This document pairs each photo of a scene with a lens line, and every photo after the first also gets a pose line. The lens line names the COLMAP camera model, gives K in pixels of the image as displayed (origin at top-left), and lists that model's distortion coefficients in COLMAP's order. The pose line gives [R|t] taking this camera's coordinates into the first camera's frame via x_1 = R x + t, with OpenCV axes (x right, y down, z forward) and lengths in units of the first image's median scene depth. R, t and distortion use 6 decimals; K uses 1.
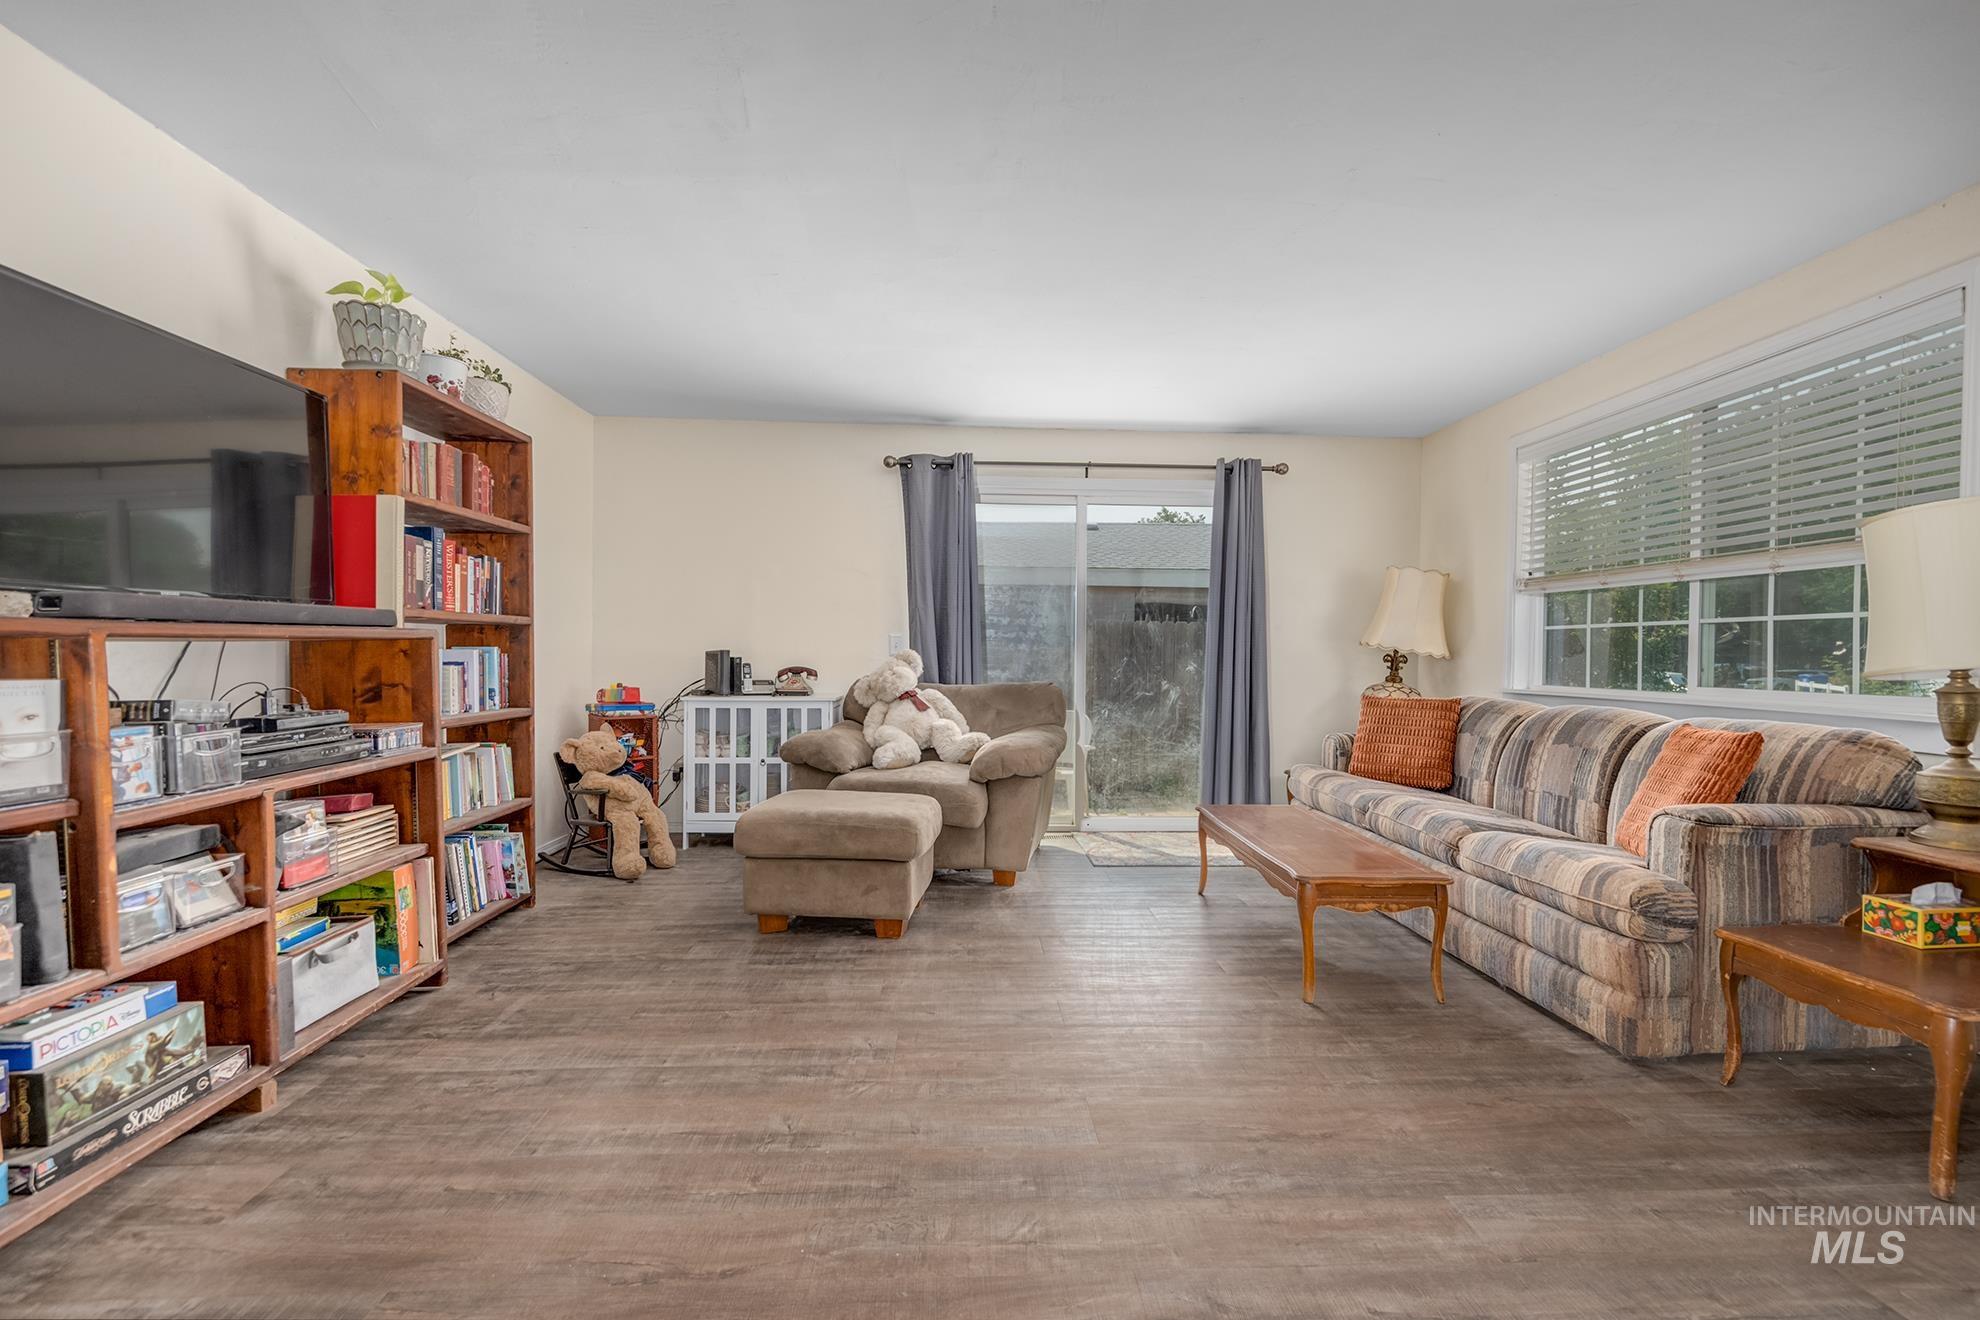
lens RADIAL K [[817.6, 0, 999.2], [0, 817.6, 648.8], [0, 0, 1]] dist [0.001348, -0.000430]
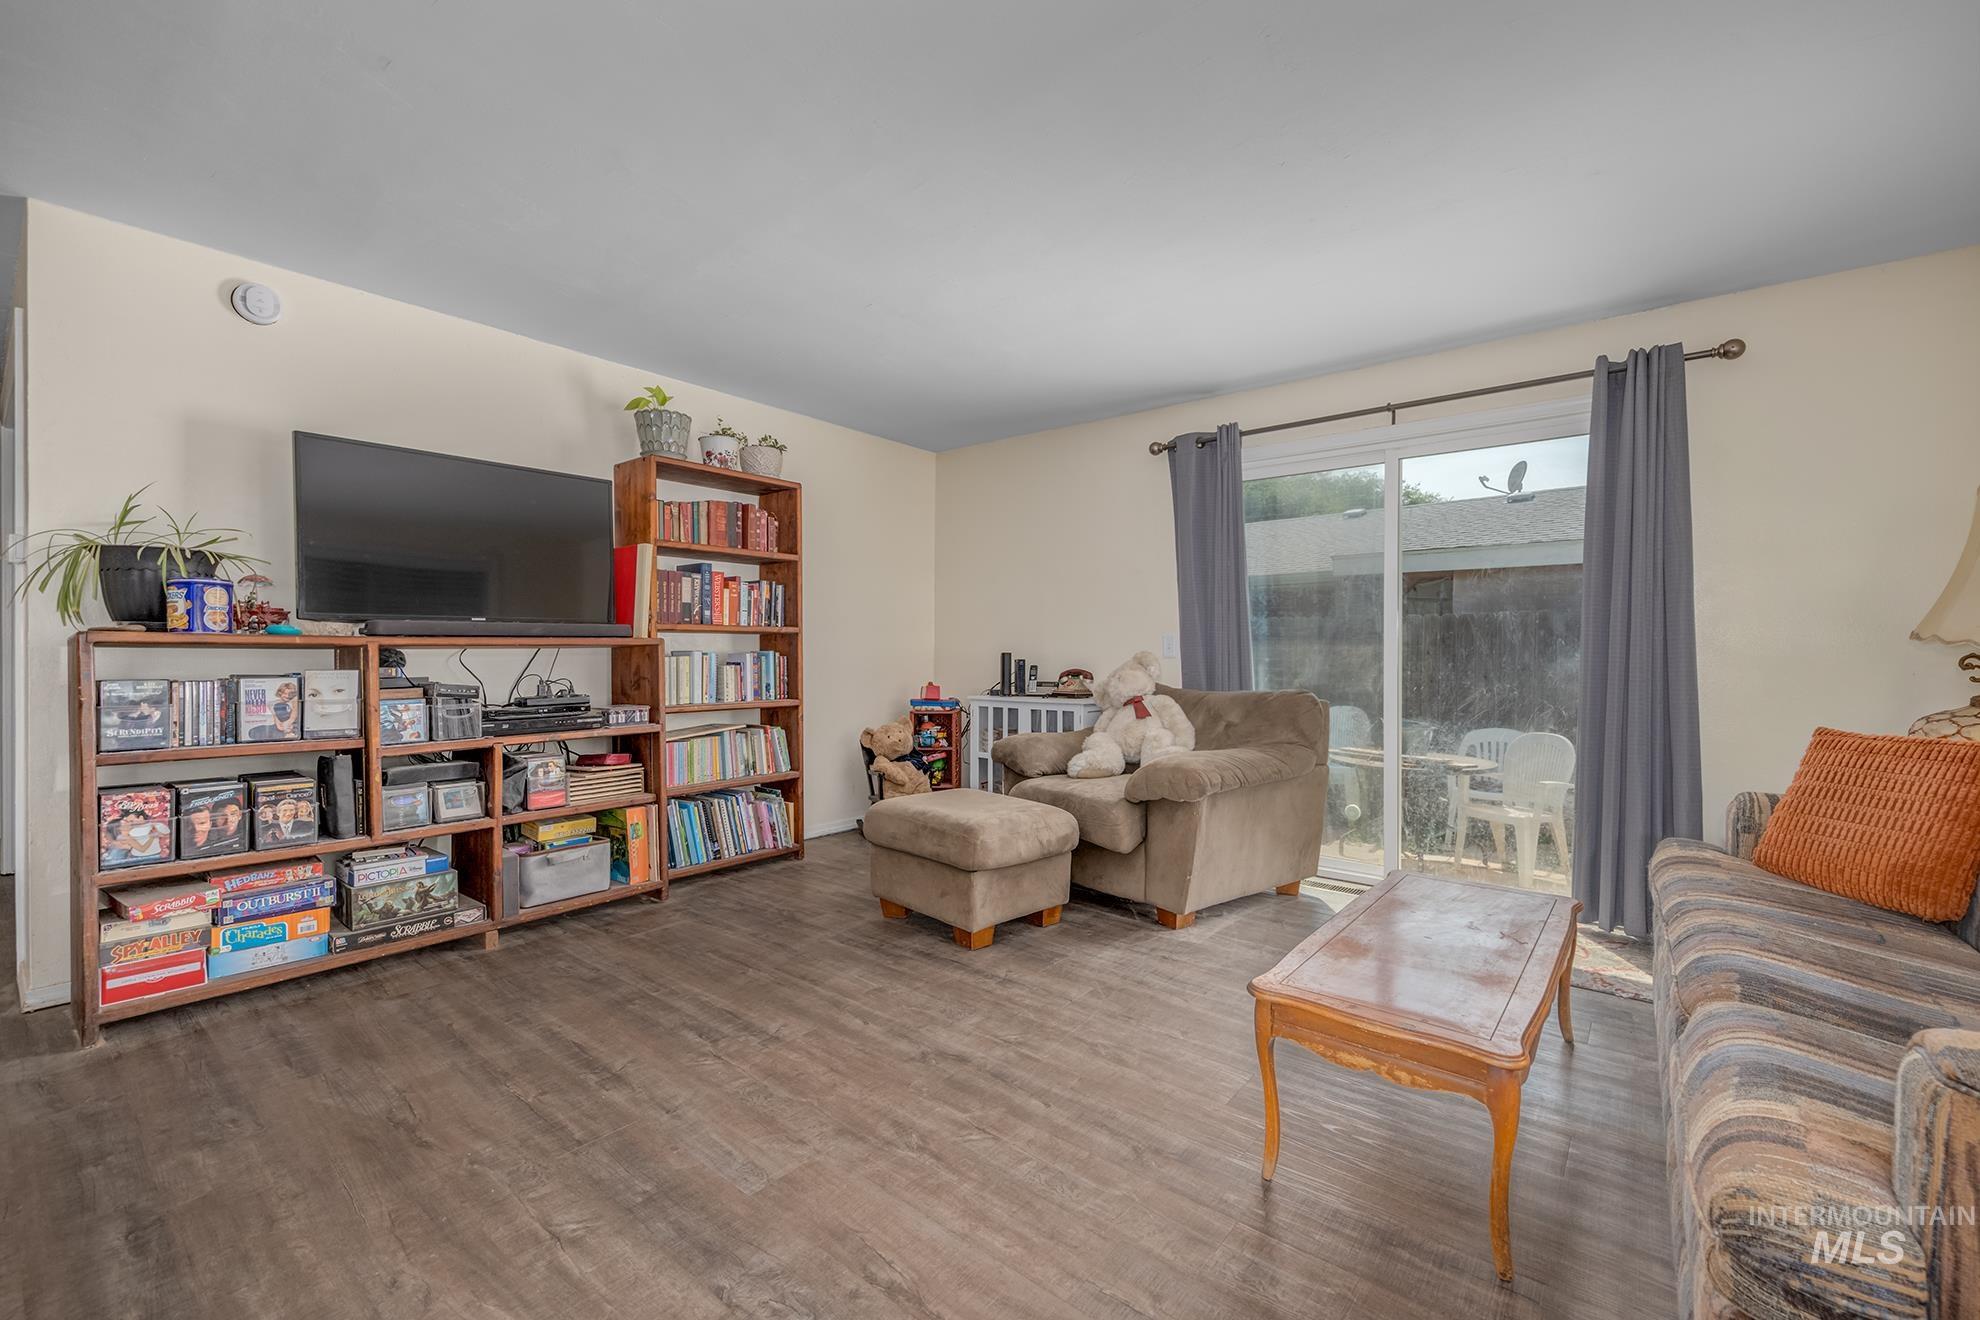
lens RADIAL K [[825.6, 0, 996.2], [0, 825.6, 641.1], [0, 0, 1]] dist [0.008785, -0.000085]
pose [[0.745783, -0.014594, -0.666029, 0.609814], [0.005512, 0.999861, -0.015737, 0.005306], [0.666166, 0.008065, 0.745760, 0.318474]]
